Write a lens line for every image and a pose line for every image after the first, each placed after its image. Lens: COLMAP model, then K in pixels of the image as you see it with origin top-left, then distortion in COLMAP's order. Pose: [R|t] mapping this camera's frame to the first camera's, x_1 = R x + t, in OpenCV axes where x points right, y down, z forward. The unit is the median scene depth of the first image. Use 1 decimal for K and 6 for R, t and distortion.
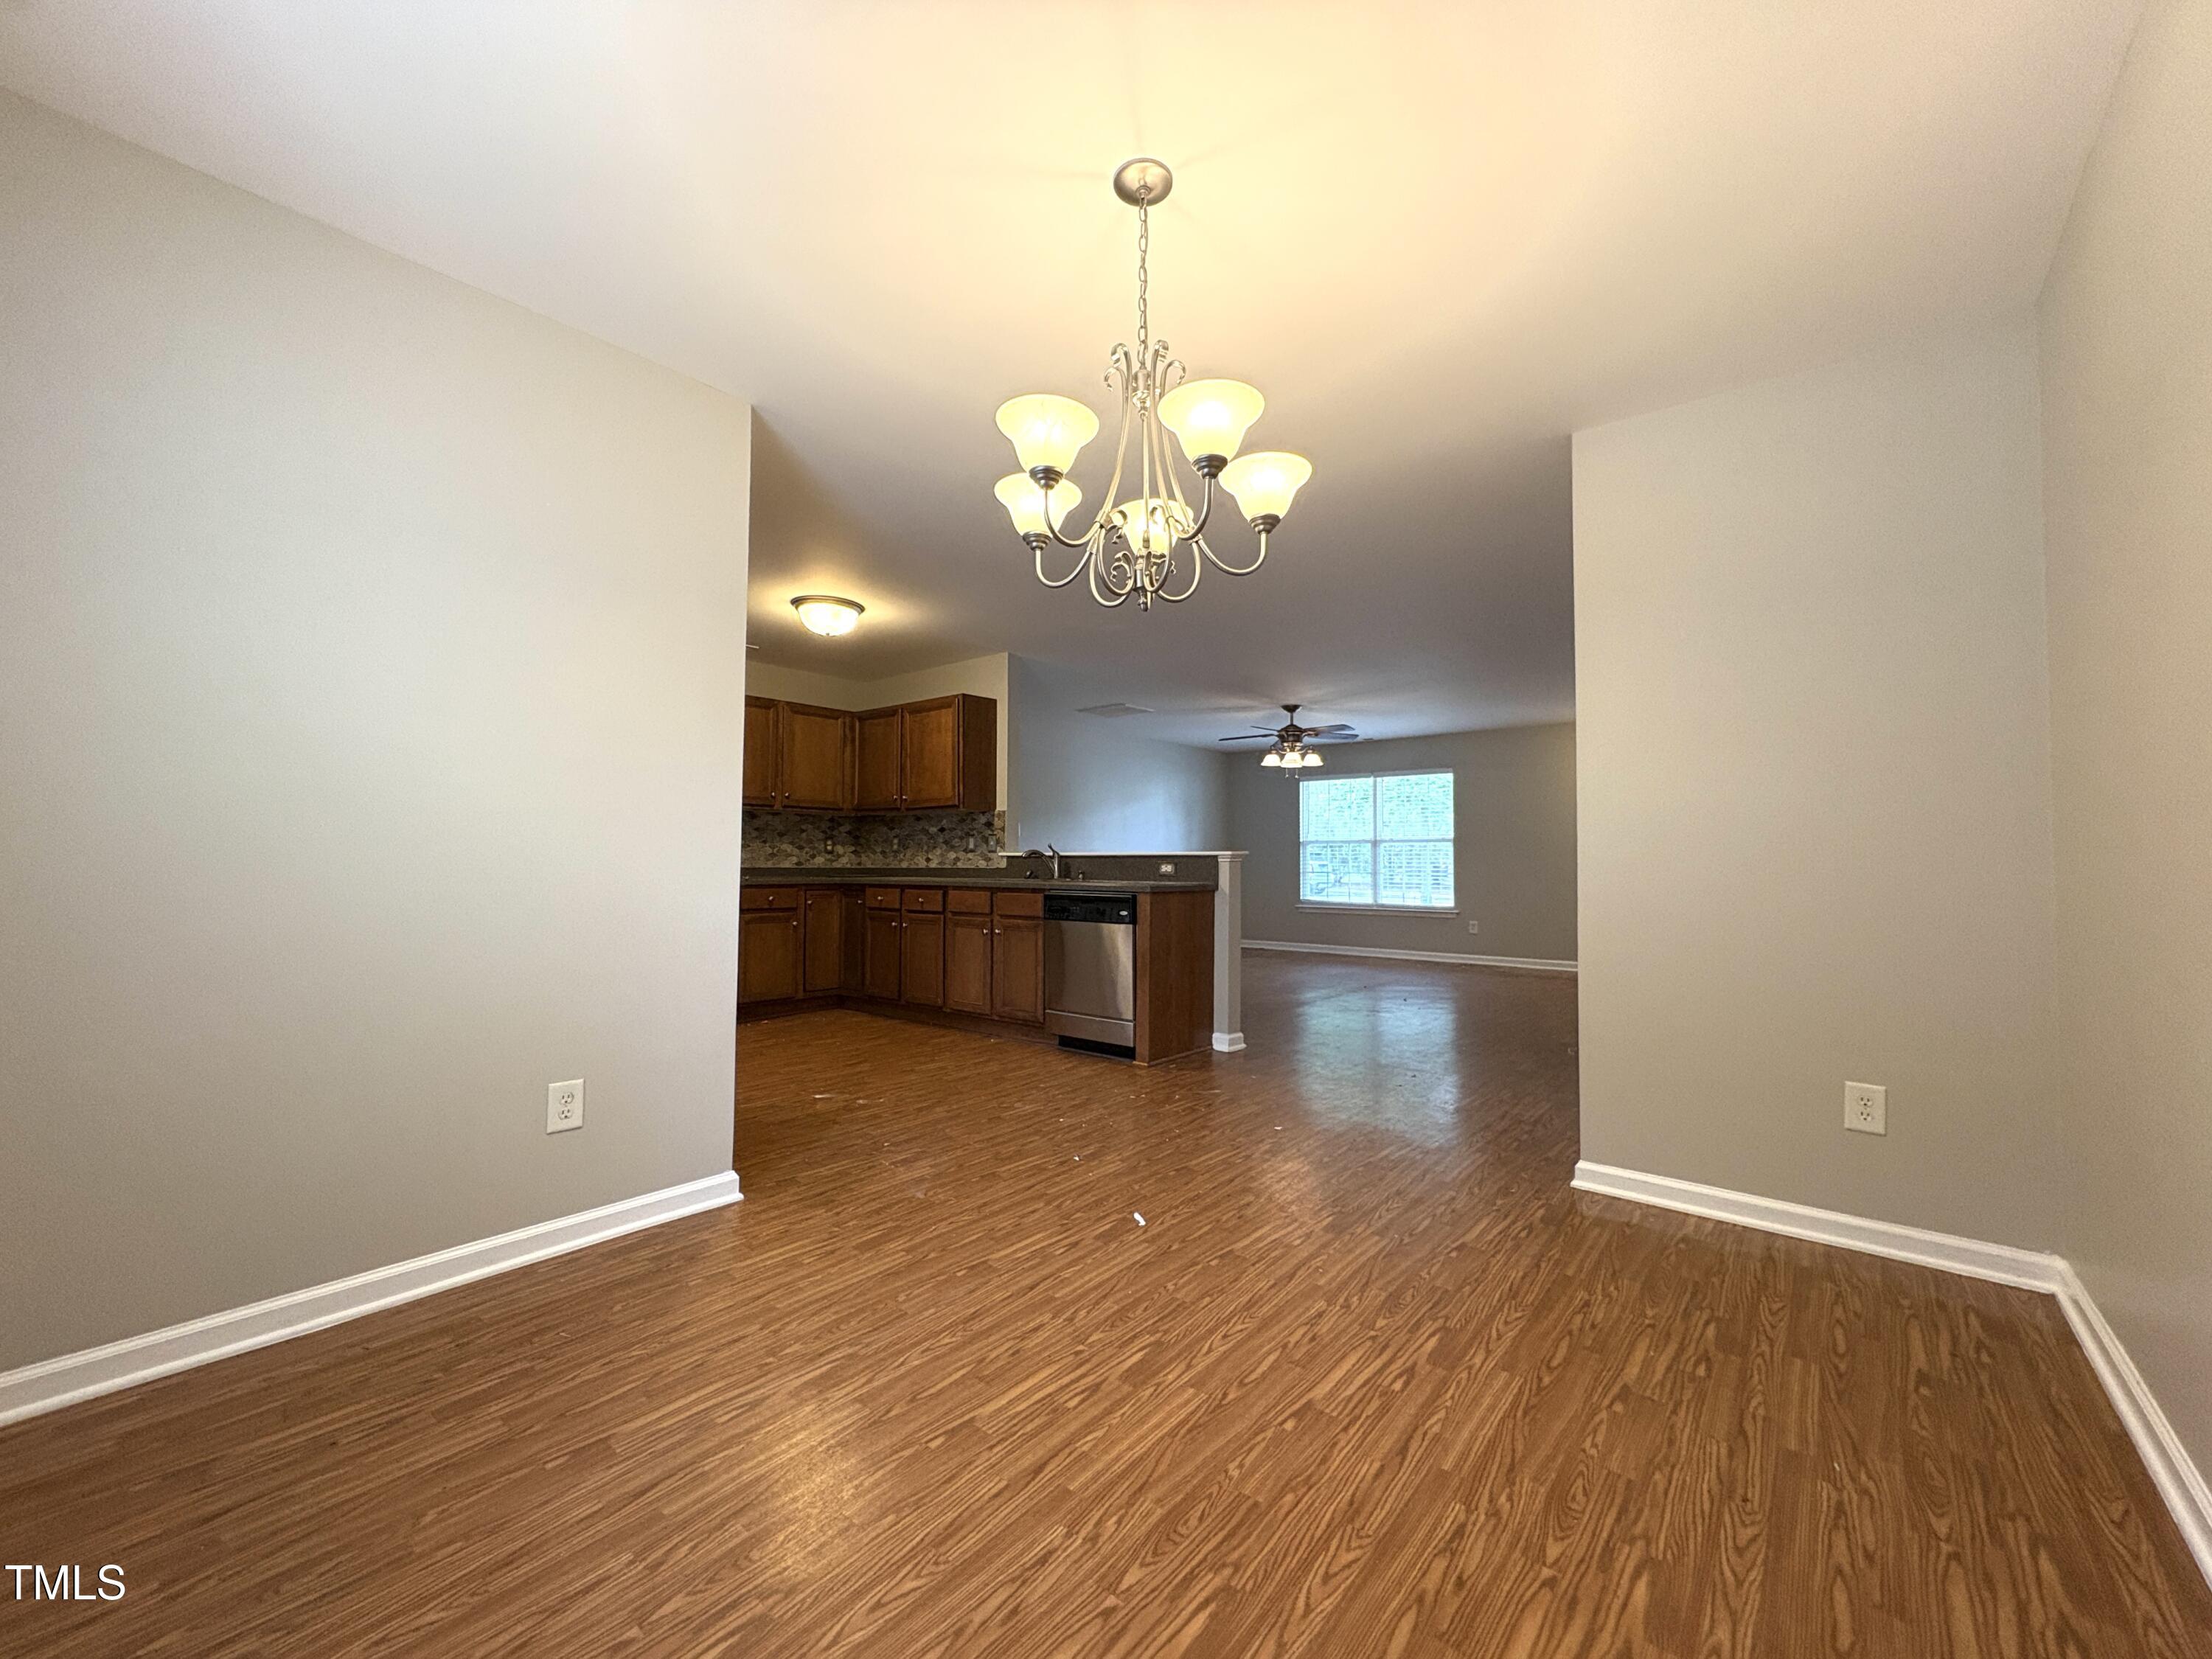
lens RADIAL K [[886.5, 0, 1109.6], [0, 886.5, 845.9], [0, 0, 1]] dist [0.008822, 0.001408]
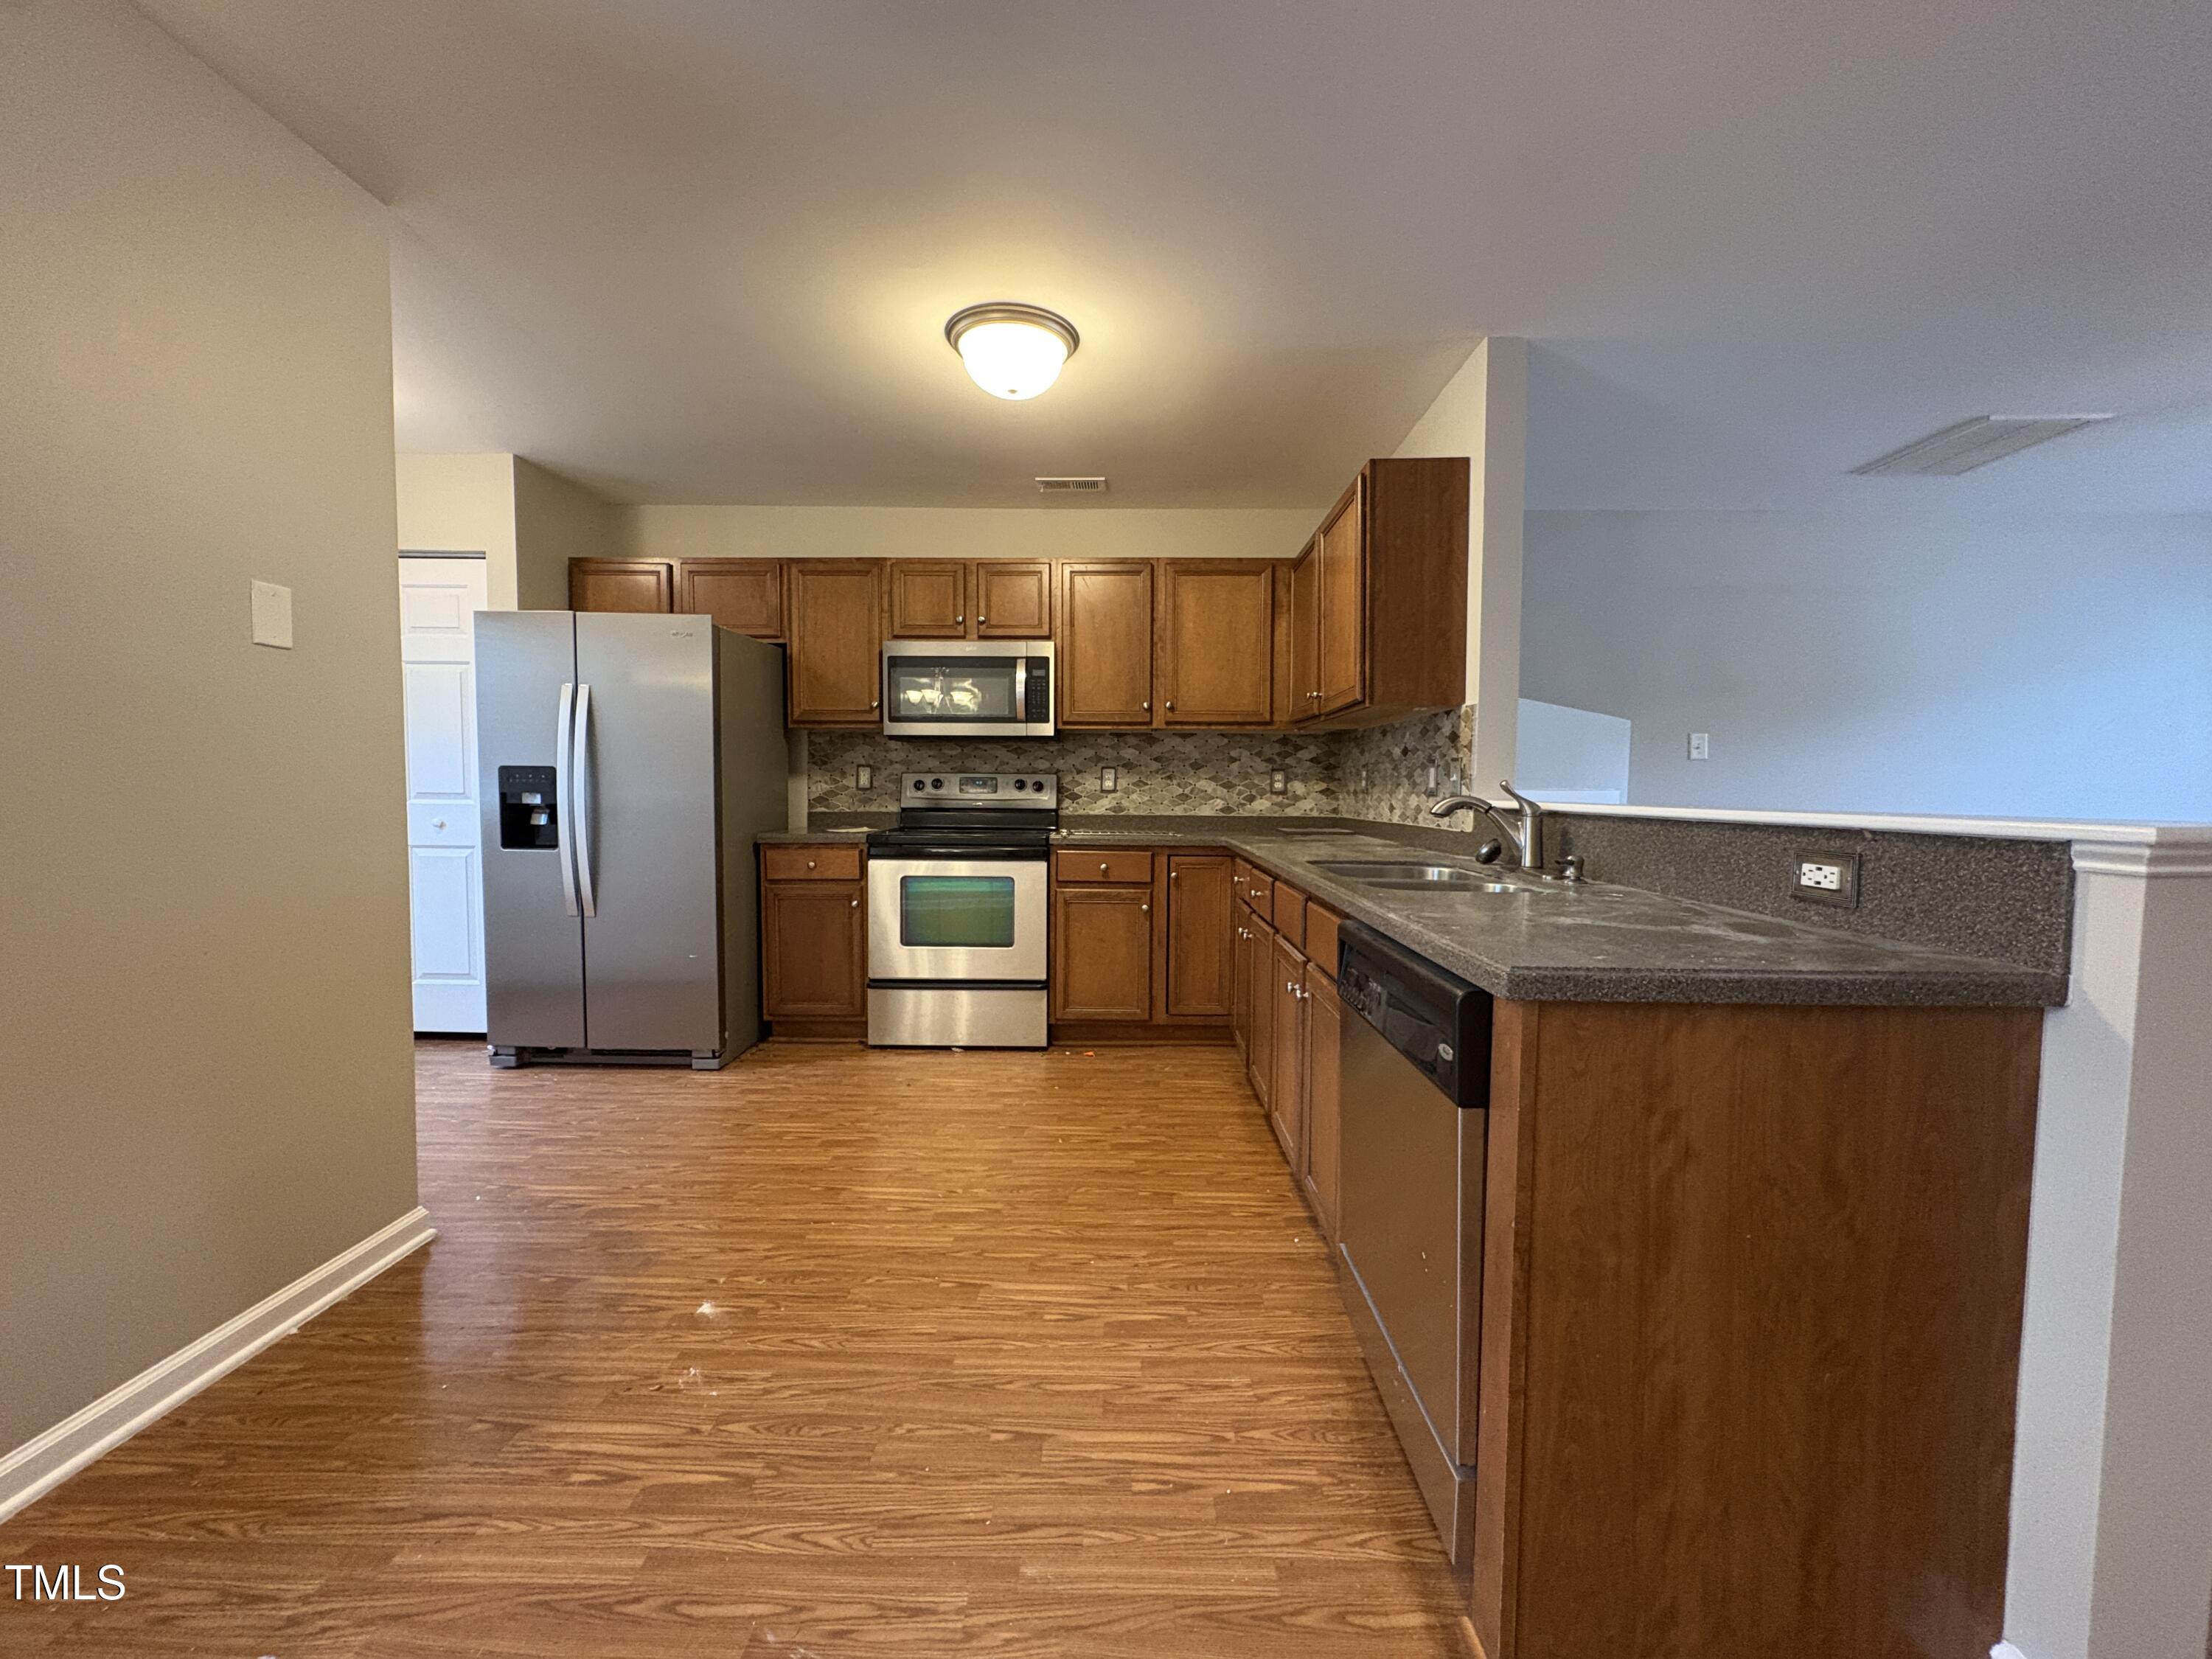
lens RADIAL K [[886.5, 0, 1104.8], [0, 886.5, 825.1], [0, 0, 1]] dist [0.008822, 0.001408]
pose [[0.620813, 0.035059, -0.783174, 0.114770], [0.010604, 0.998533, 0.053106, -0.004657], [0.783887, -0.041274, 0.619531, 0.548766]]
